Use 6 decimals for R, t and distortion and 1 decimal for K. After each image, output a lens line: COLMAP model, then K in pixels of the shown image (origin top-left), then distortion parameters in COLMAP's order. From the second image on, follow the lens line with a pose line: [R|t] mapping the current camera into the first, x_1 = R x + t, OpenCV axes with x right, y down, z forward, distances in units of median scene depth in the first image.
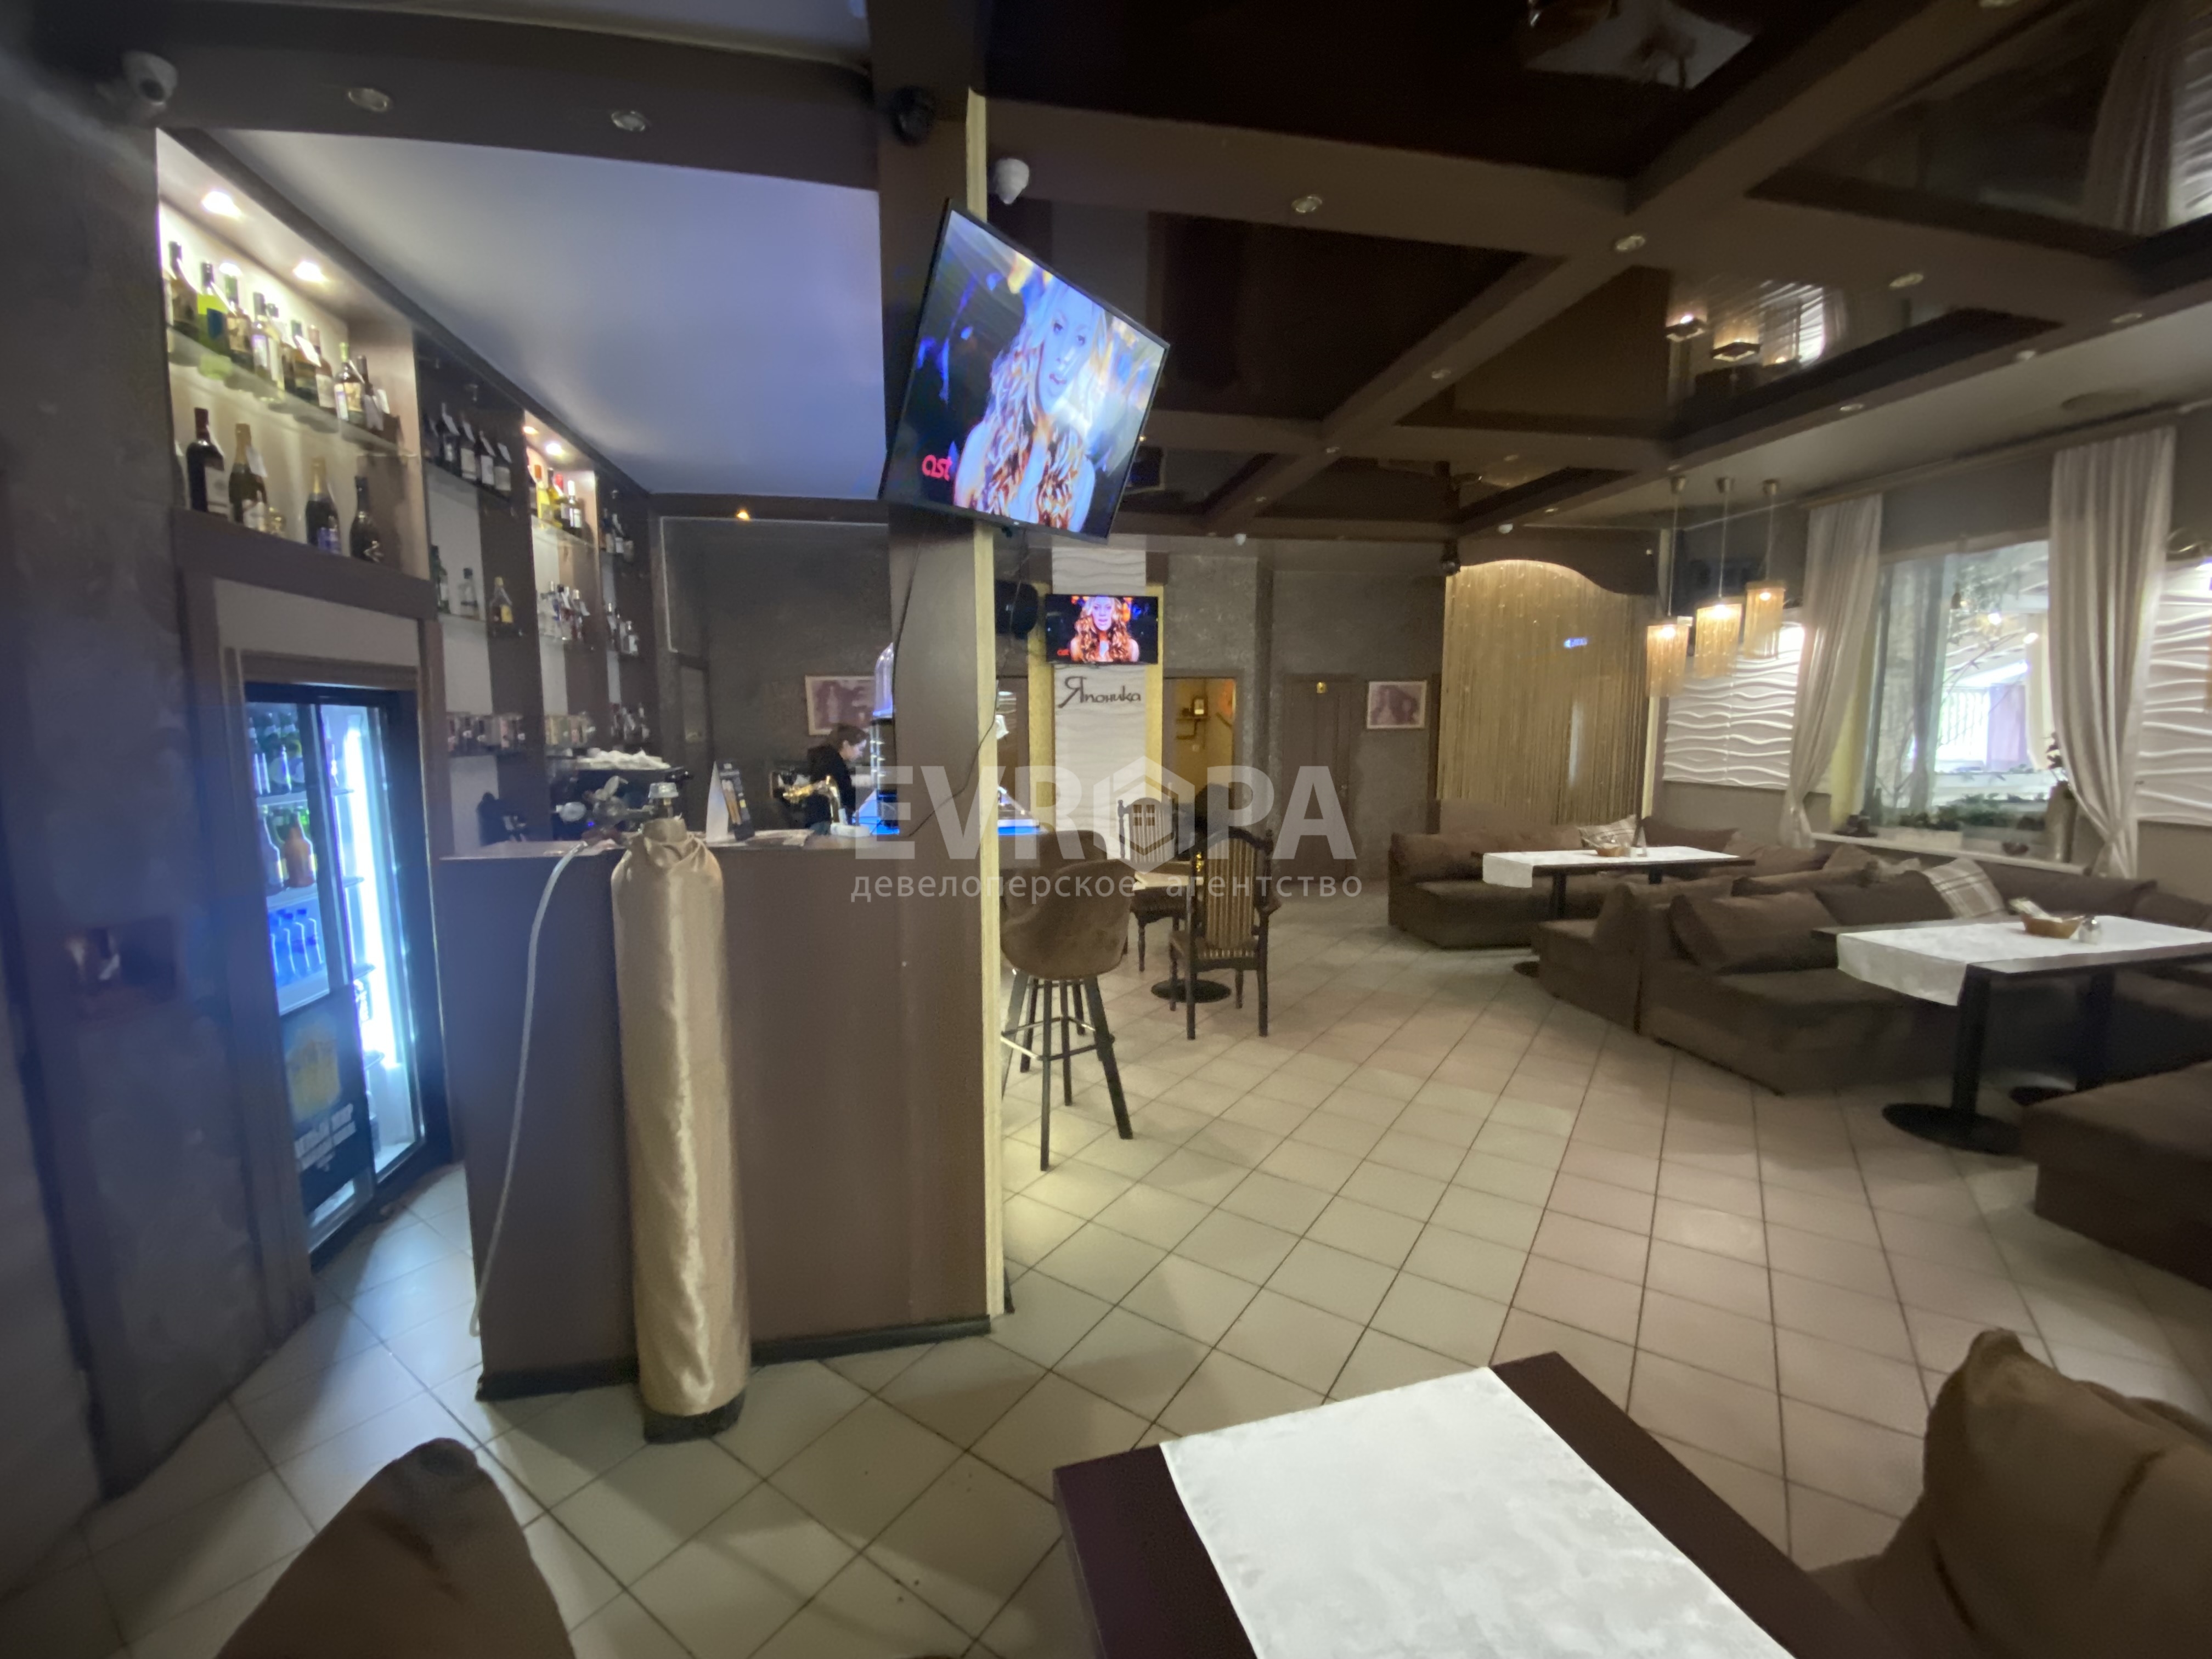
lens RADIAL K [[875.4, 0, 1106.0], [0, 875.4, 829.5], [0, 0, 1]] dist [0.000228, -0.012710]
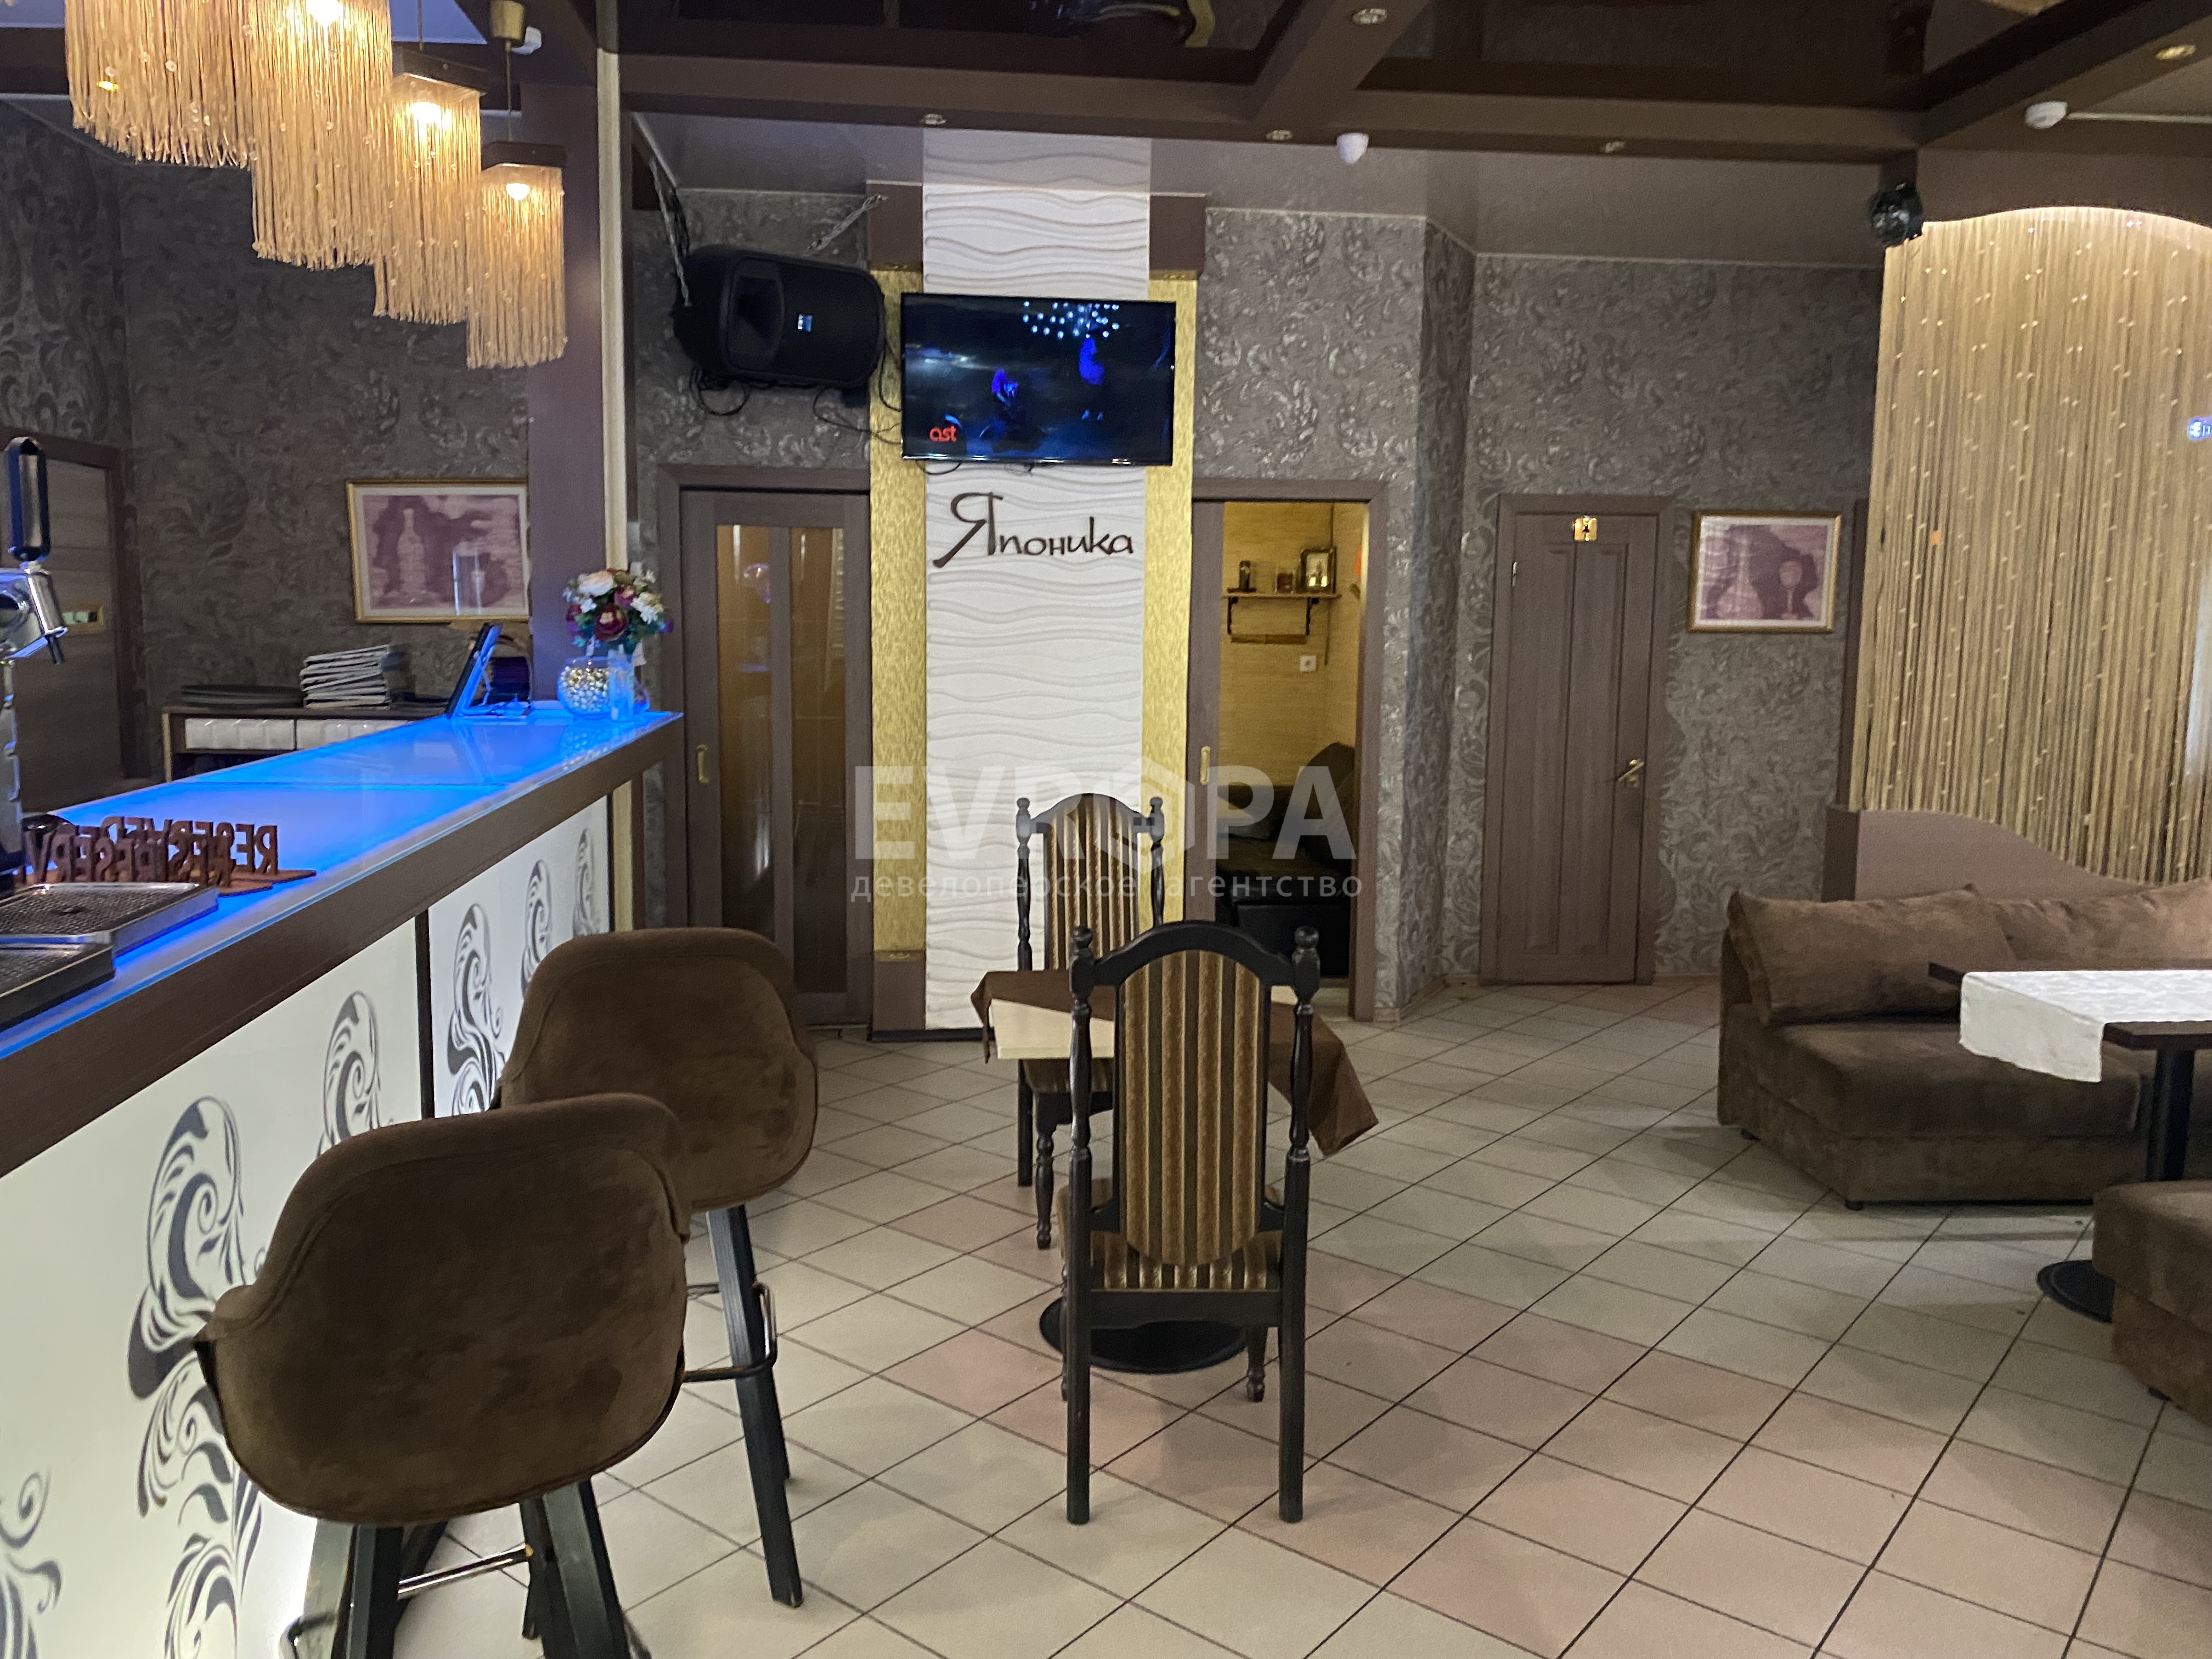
lens RADIAL K [[1702.4, 0, 1105.5], [0, 1702.4, 803.9], [0, 0, 1]] dist [-0.004083, 0.001370]
pose [[0.997380, 0.024872, -0.067931, 0.114083], [-0.025083, 0.999683, -0.002246, -0.033574], [0.067853, 0.003944, 0.997688, 0.252110]]
